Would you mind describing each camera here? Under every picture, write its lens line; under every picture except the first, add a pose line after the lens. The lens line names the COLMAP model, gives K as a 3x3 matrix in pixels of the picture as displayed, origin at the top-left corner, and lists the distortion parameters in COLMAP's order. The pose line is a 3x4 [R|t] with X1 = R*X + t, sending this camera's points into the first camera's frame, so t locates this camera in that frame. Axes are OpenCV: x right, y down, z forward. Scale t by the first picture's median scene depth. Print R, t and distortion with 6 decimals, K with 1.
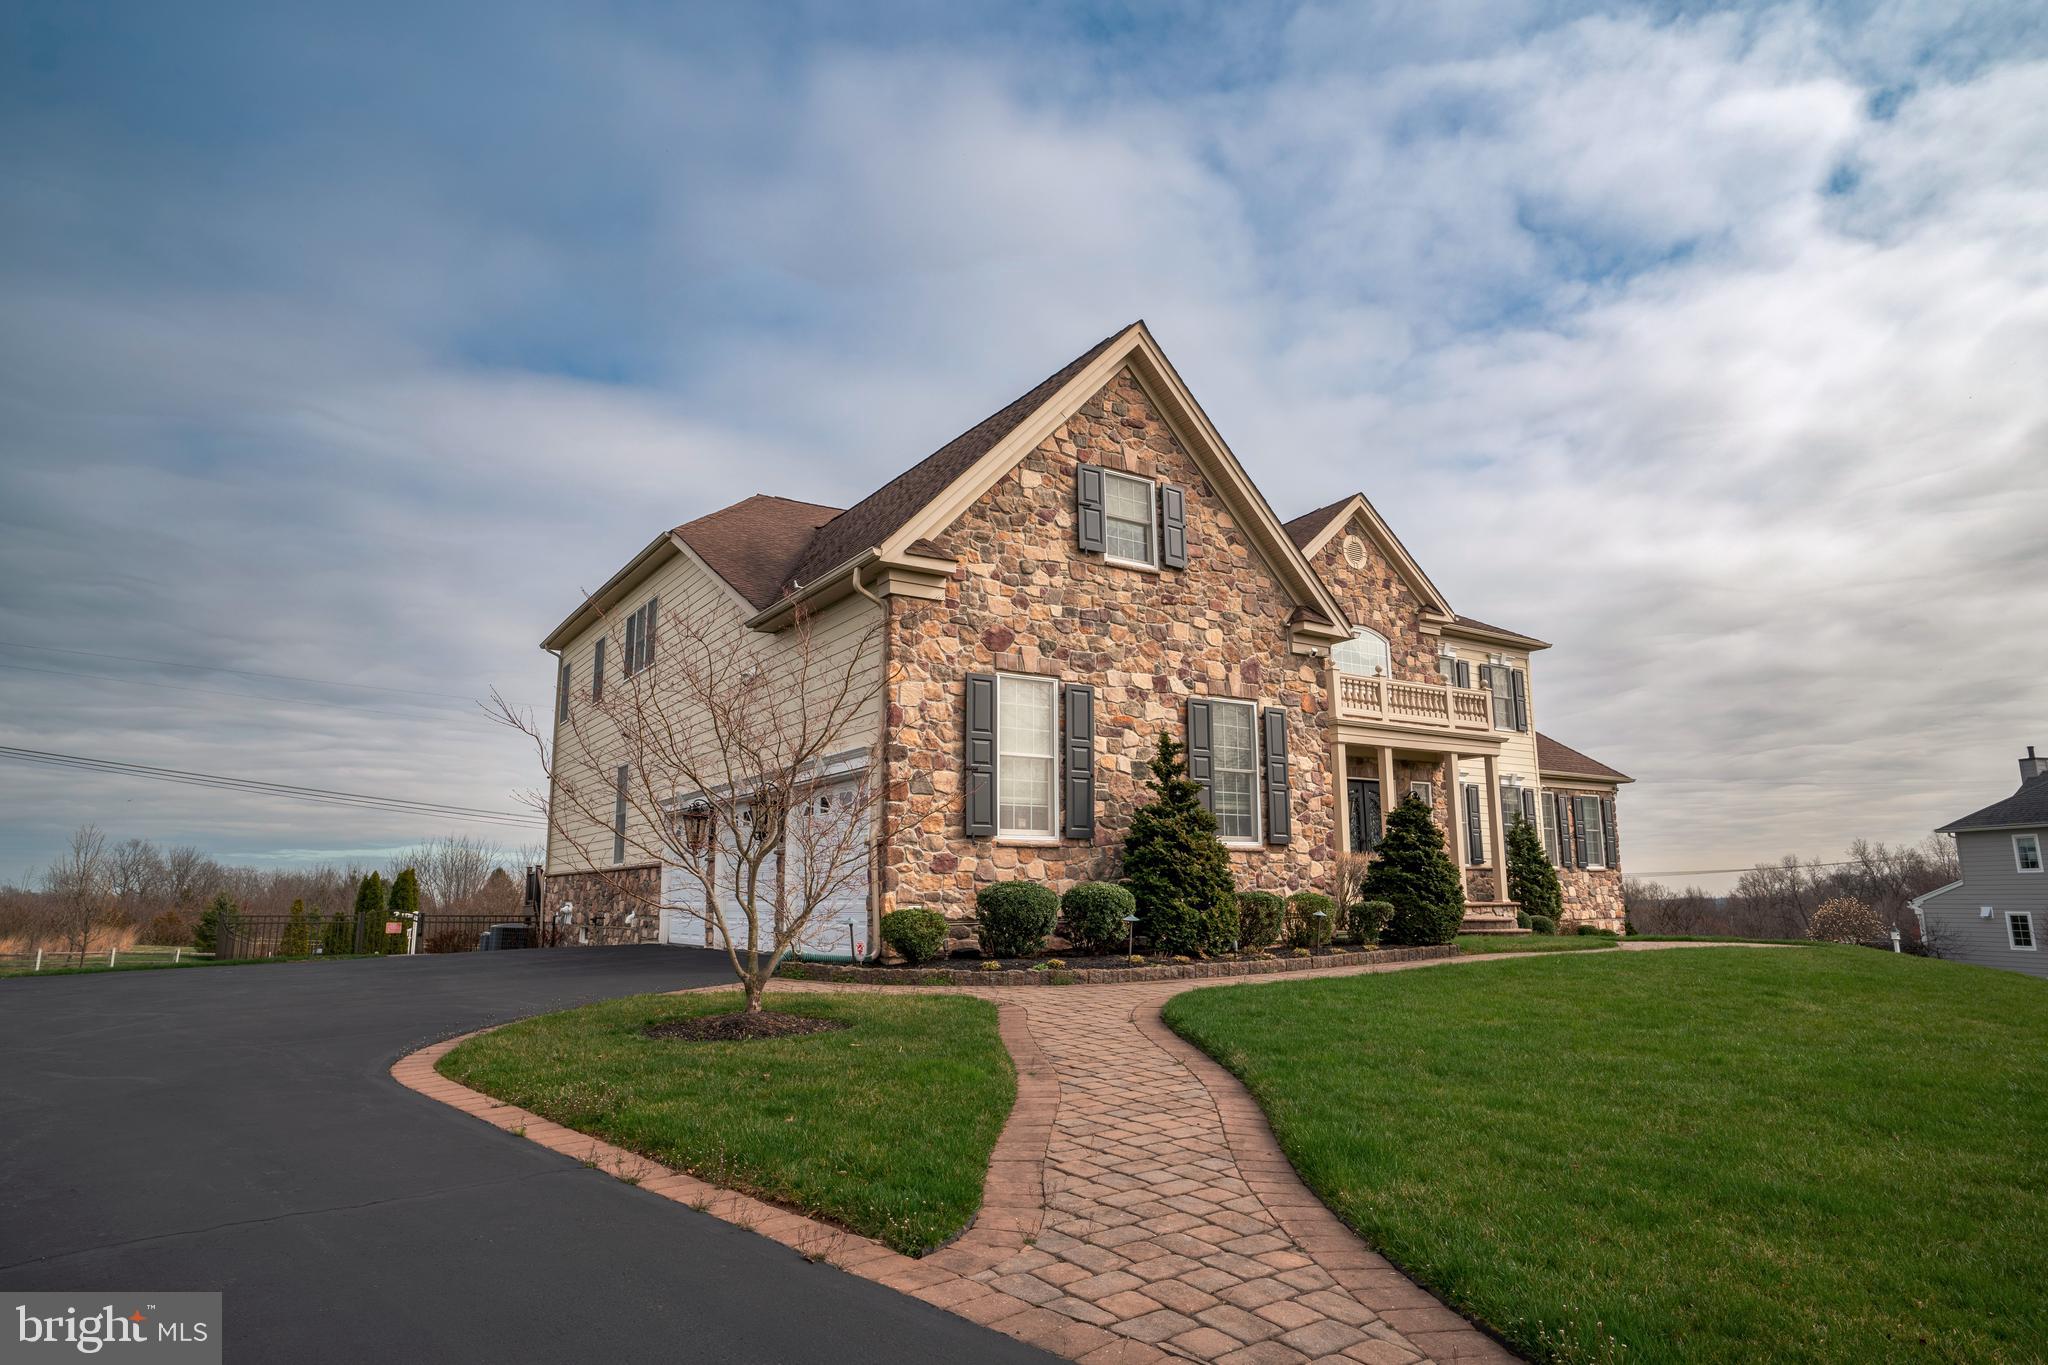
lens RADIAL K [[1183.1, 0, 1024.0], [0, 1183.1, 682.5], [0, 0, 1]] dist [-0.046655, 0.000622]
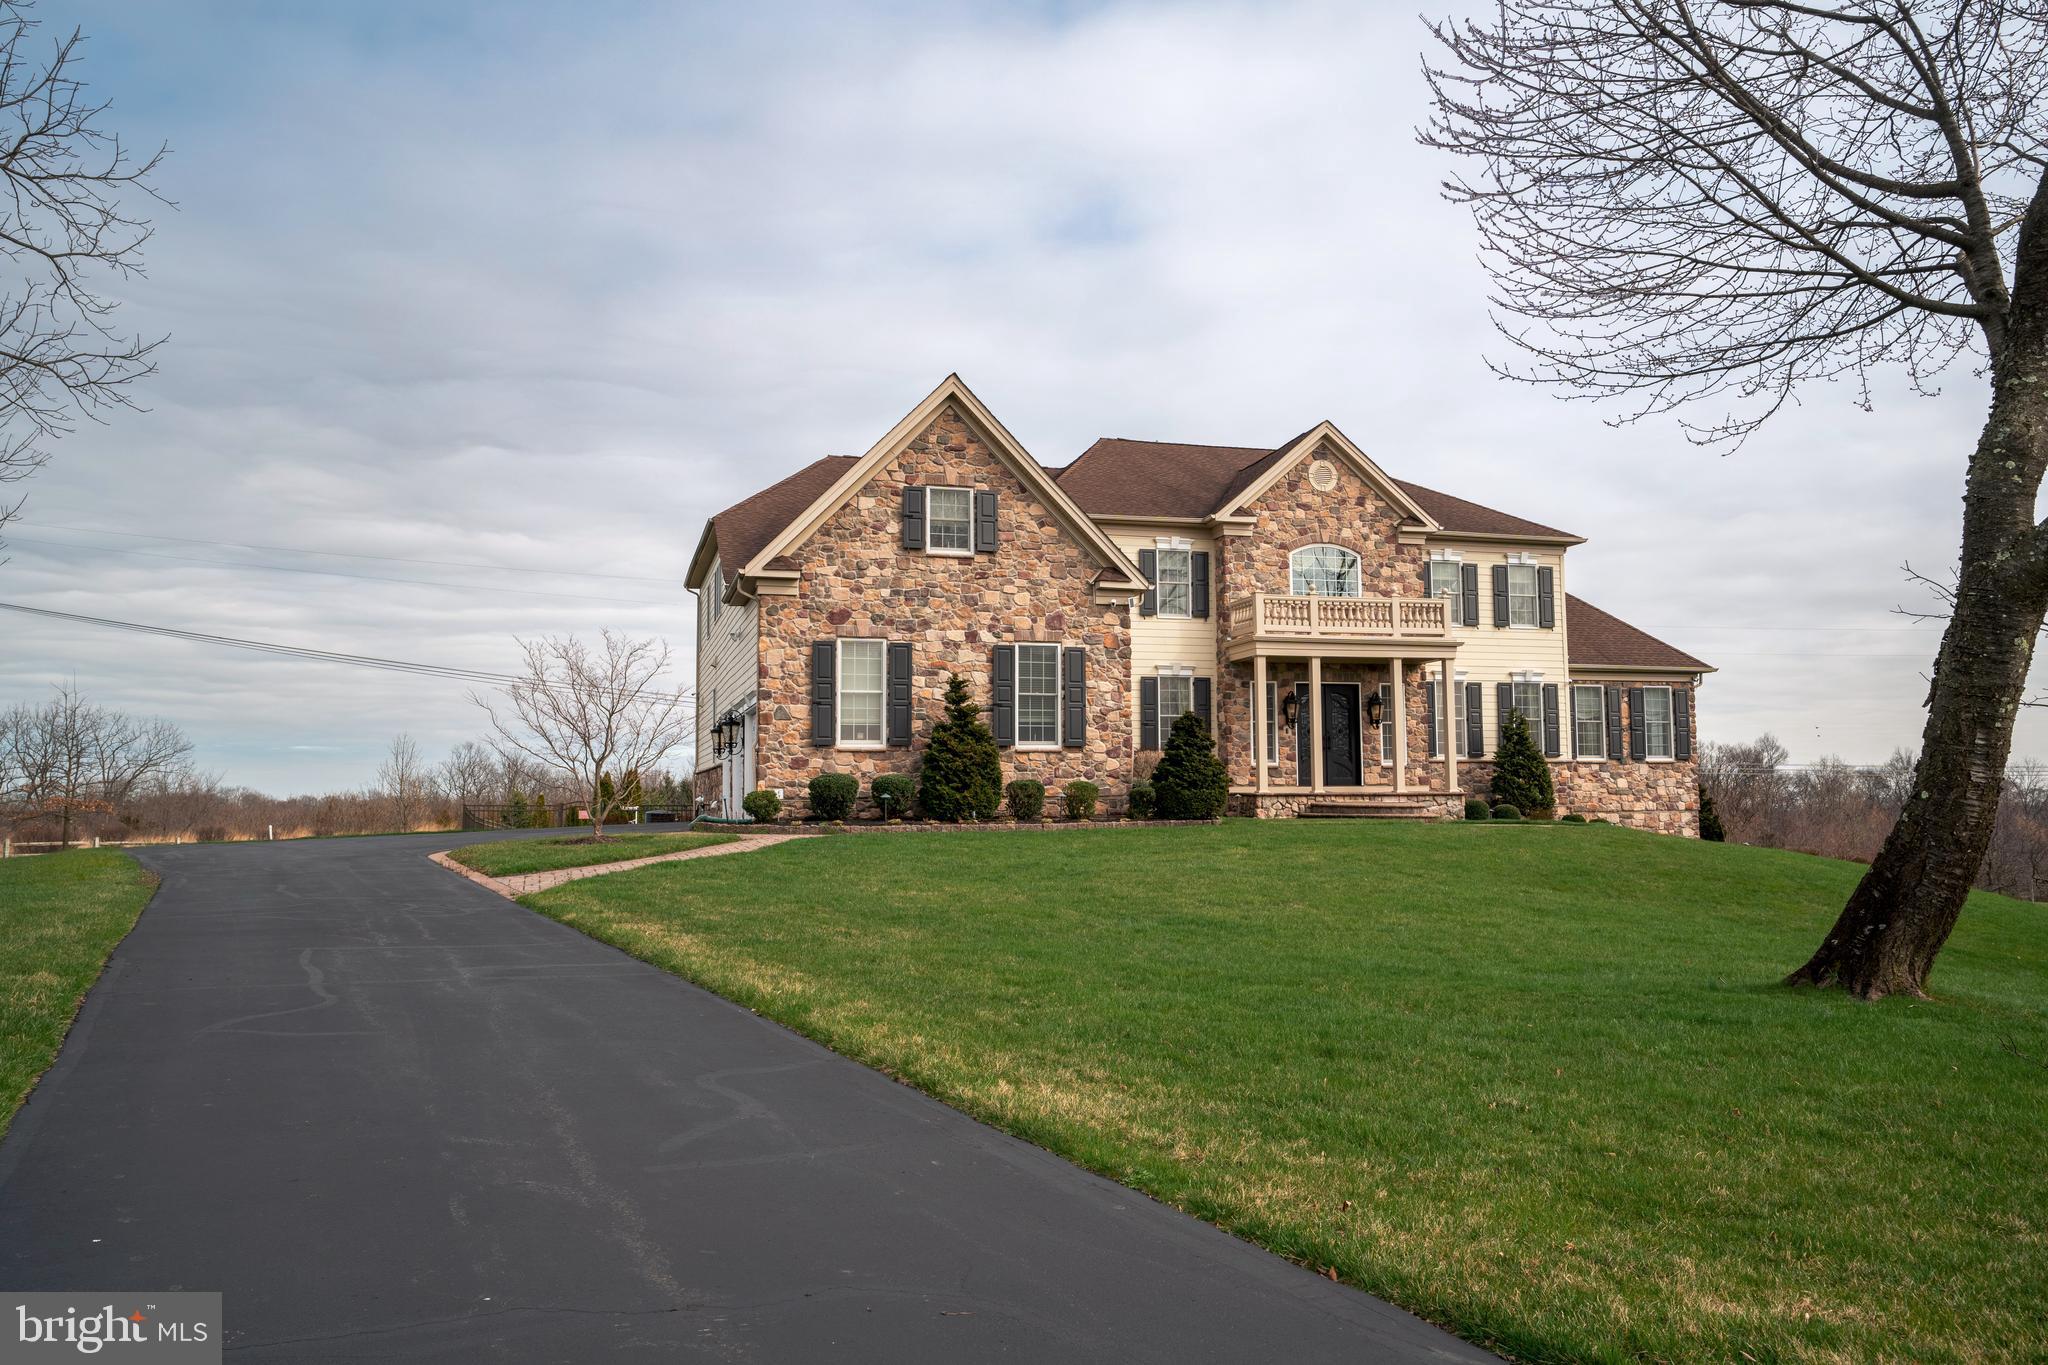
lens RADIAL K [[1477.0, 0, 1024.0], [0, 1477.0, 682.5], [0, 0, 1]] dist [-0.002660, -0.000830]
pose [[0.955508, -0.024128, -0.293978, 0.673912], [0.054238, 0.994027, 0.094707, -0.105294], [0.289937, -0.106438, 0.951109, -0.660443]]
